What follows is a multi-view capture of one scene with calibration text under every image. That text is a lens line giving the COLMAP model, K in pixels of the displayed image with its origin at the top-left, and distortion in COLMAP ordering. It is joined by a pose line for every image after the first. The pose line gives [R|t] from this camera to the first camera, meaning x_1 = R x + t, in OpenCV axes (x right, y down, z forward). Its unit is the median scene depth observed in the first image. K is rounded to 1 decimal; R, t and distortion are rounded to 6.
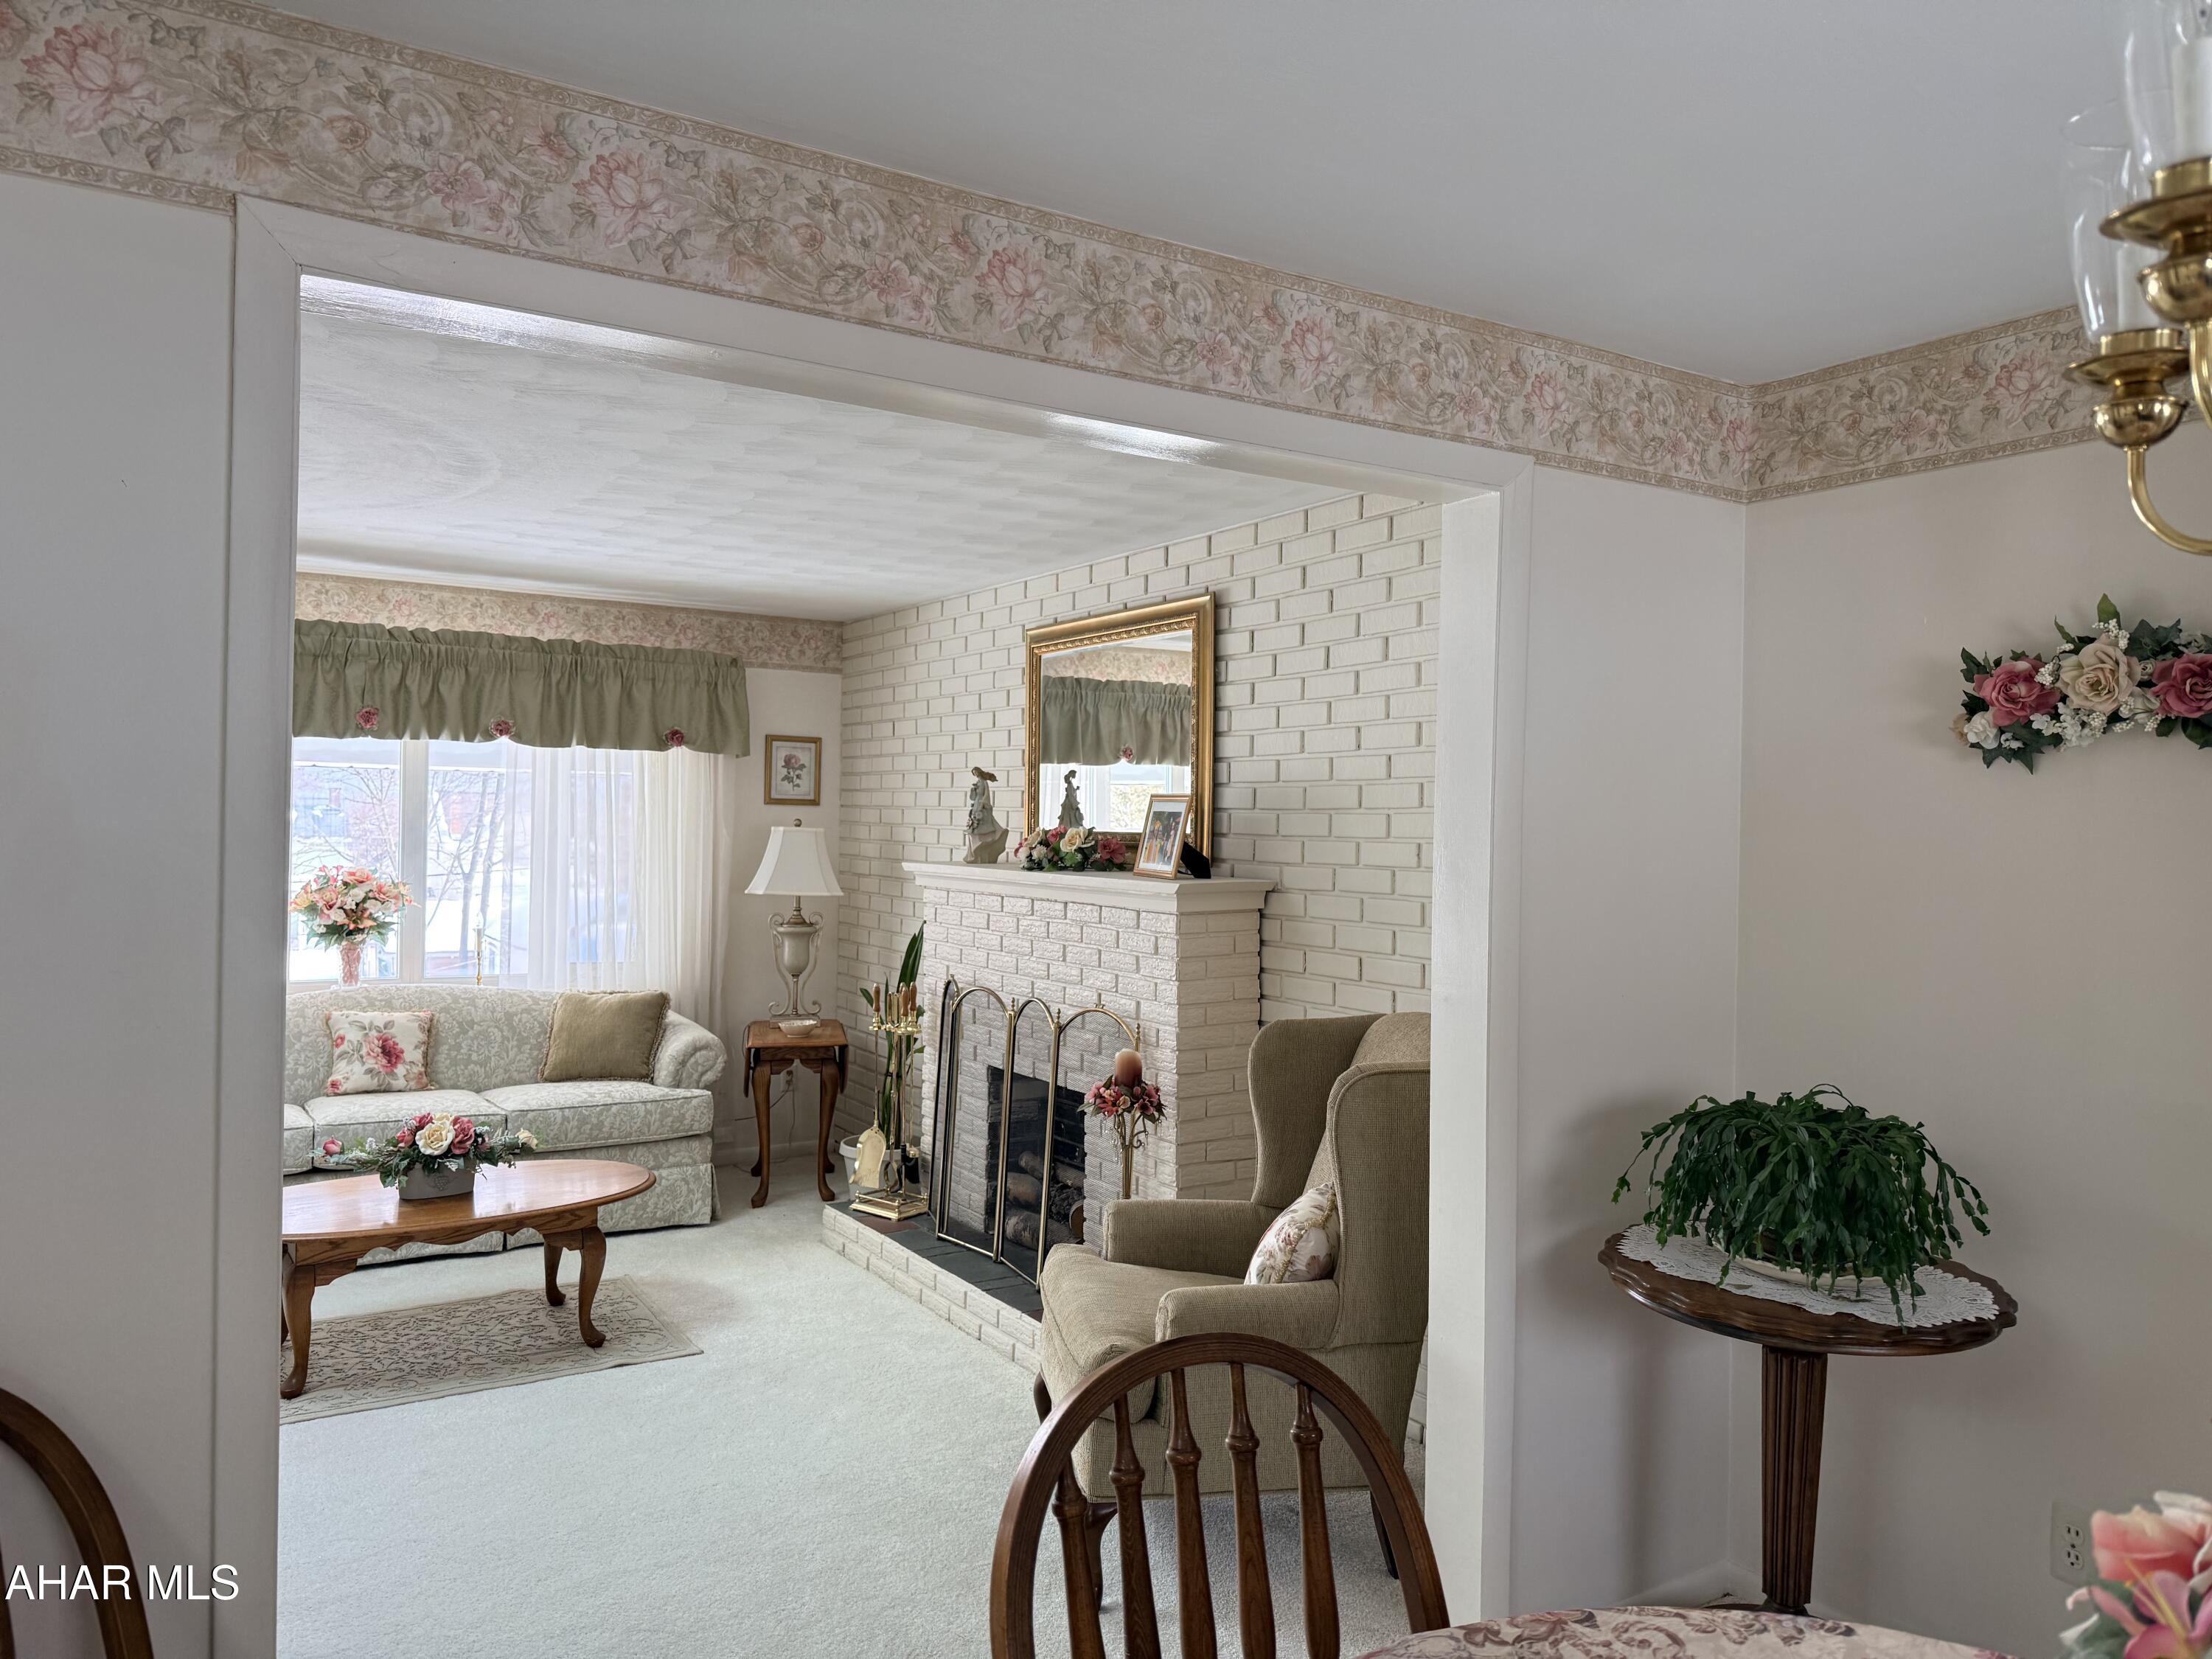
lens RADIAL K [[1547.3, 0, 1232.1], [0, 1547.3, 856.6], [0, 0, 1]] dist [0.153580, -0.270146]
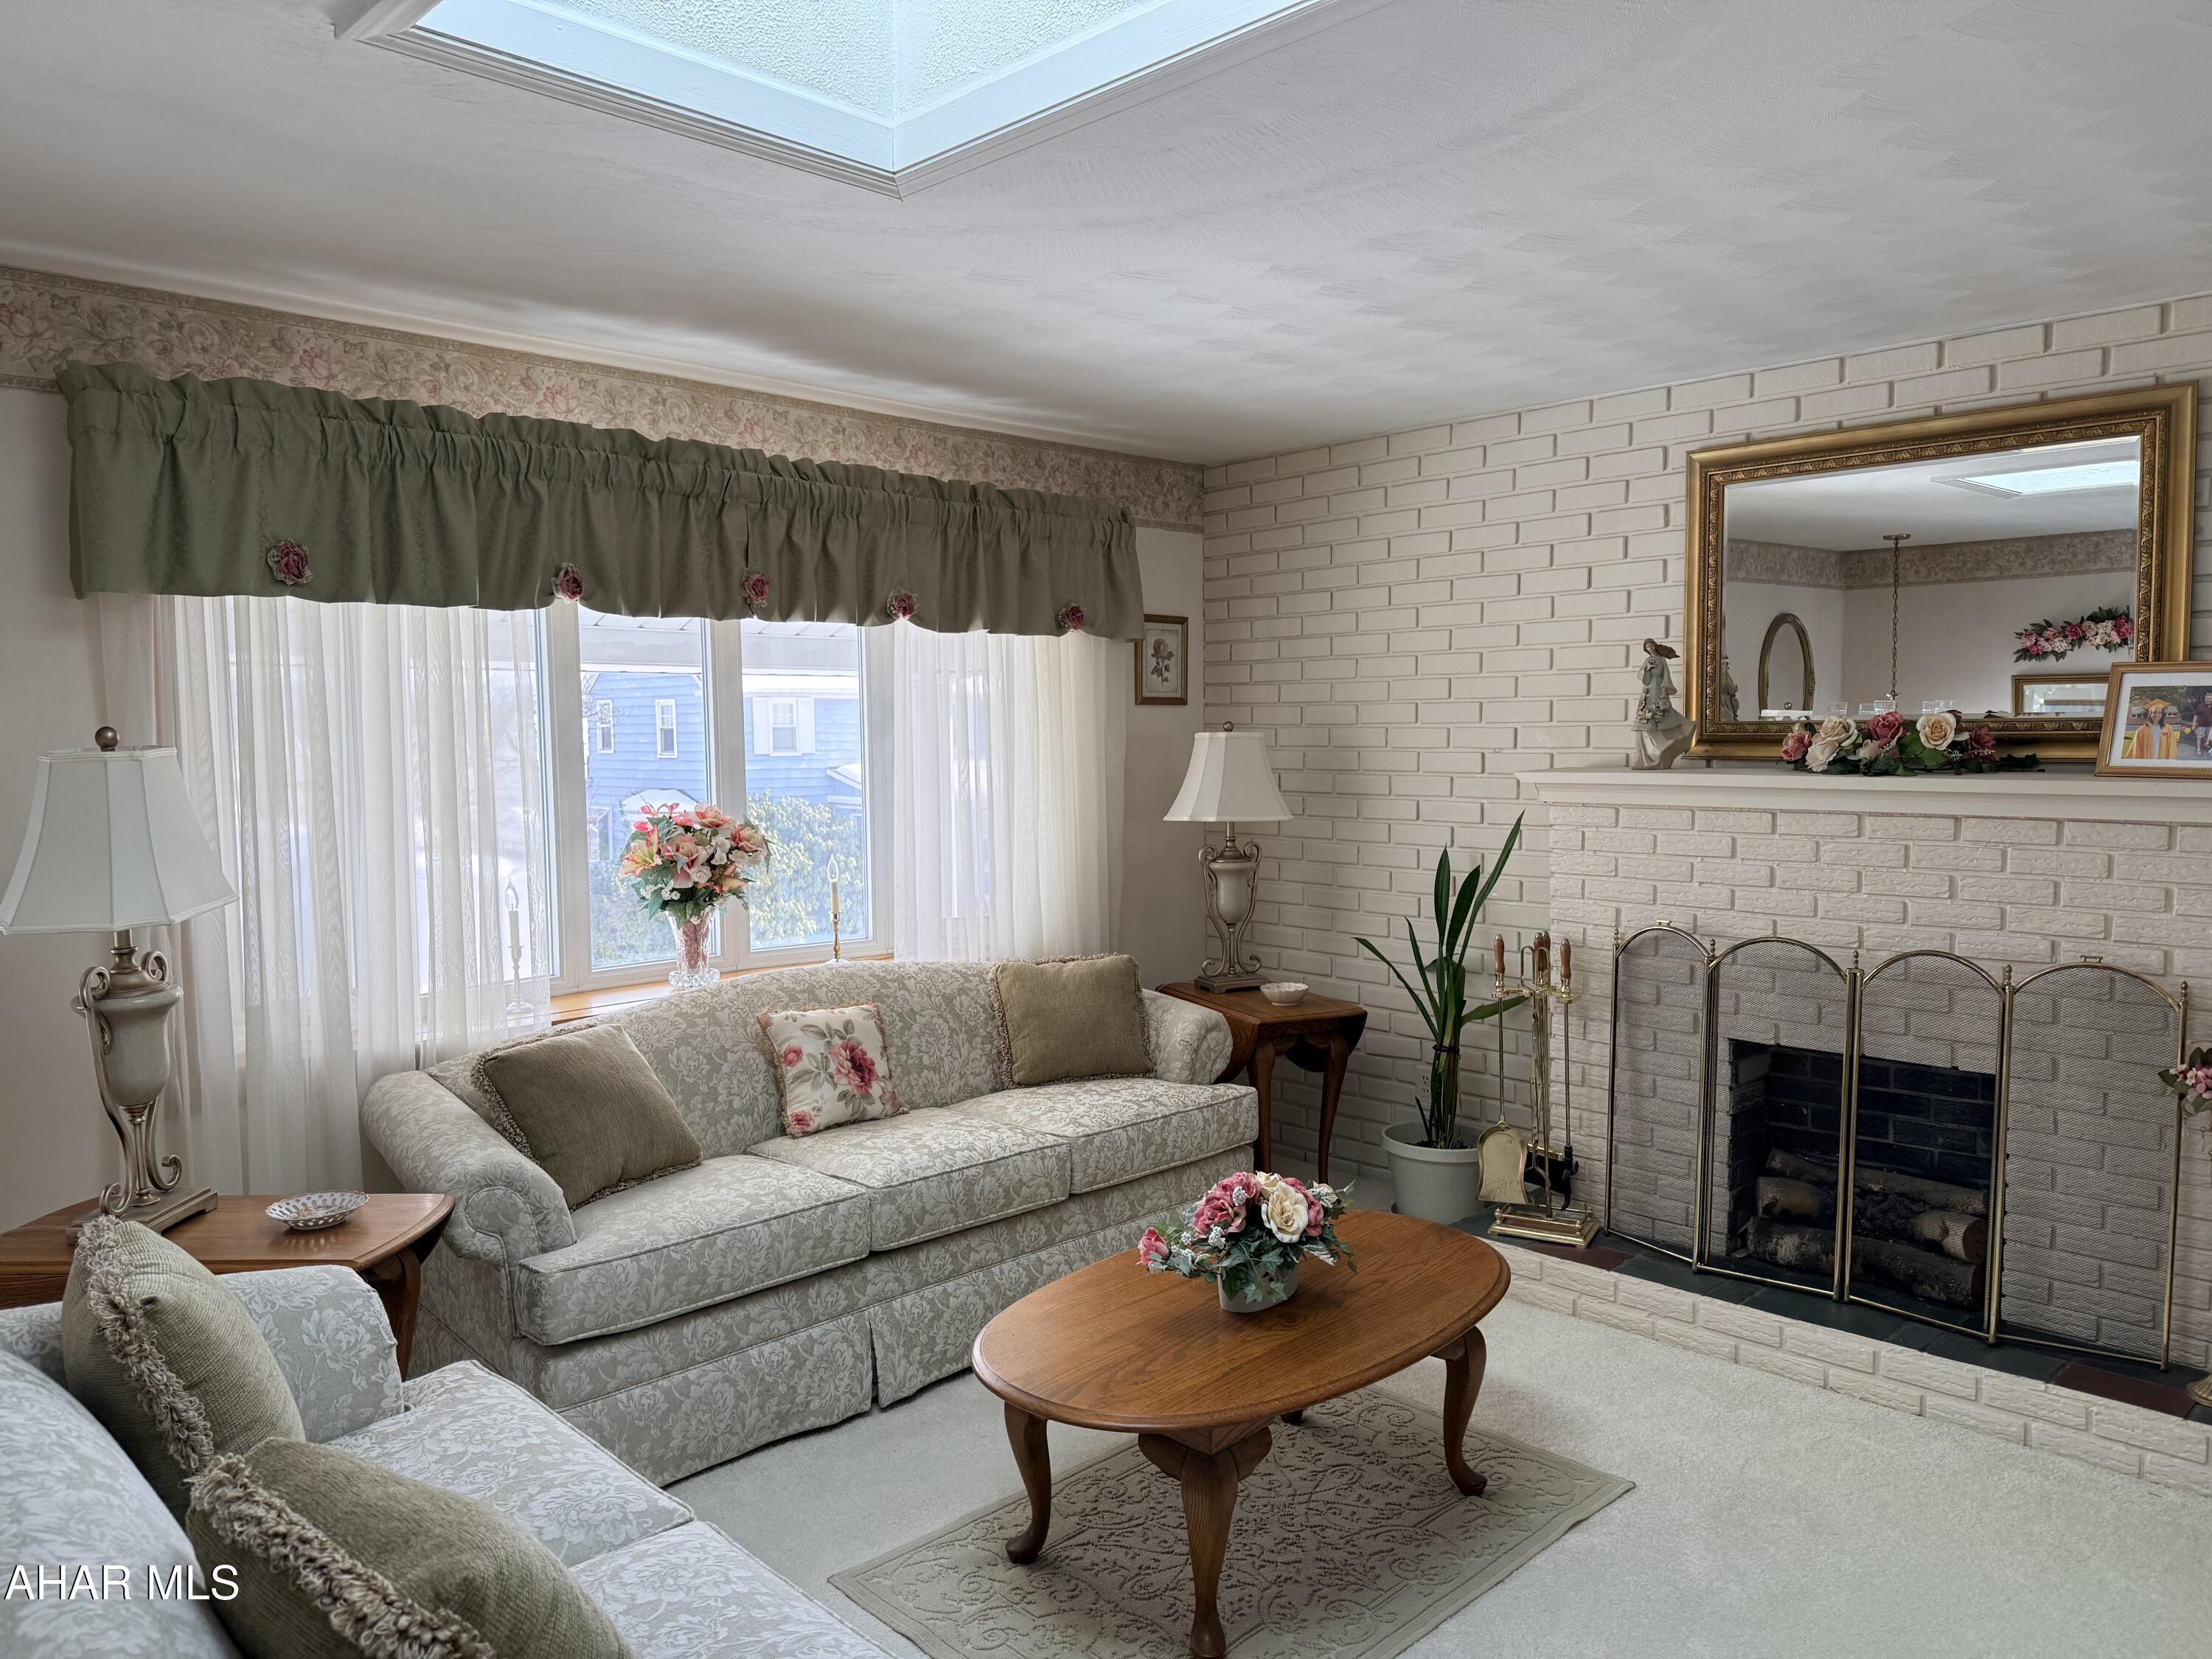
lens RADIAL K [[1547.3, 0, 1232.1], [0, 1547.3, 856.6], [0, 0, 1]] dist [0.153580, -0.270146]
pose [[0.983148, -0.043359, 0.177596, -0.451304], [0.031630, 0.997160, 0.068354, -0.010816], [-0.180055, -0.061585, 0.981727, 0.268645]]
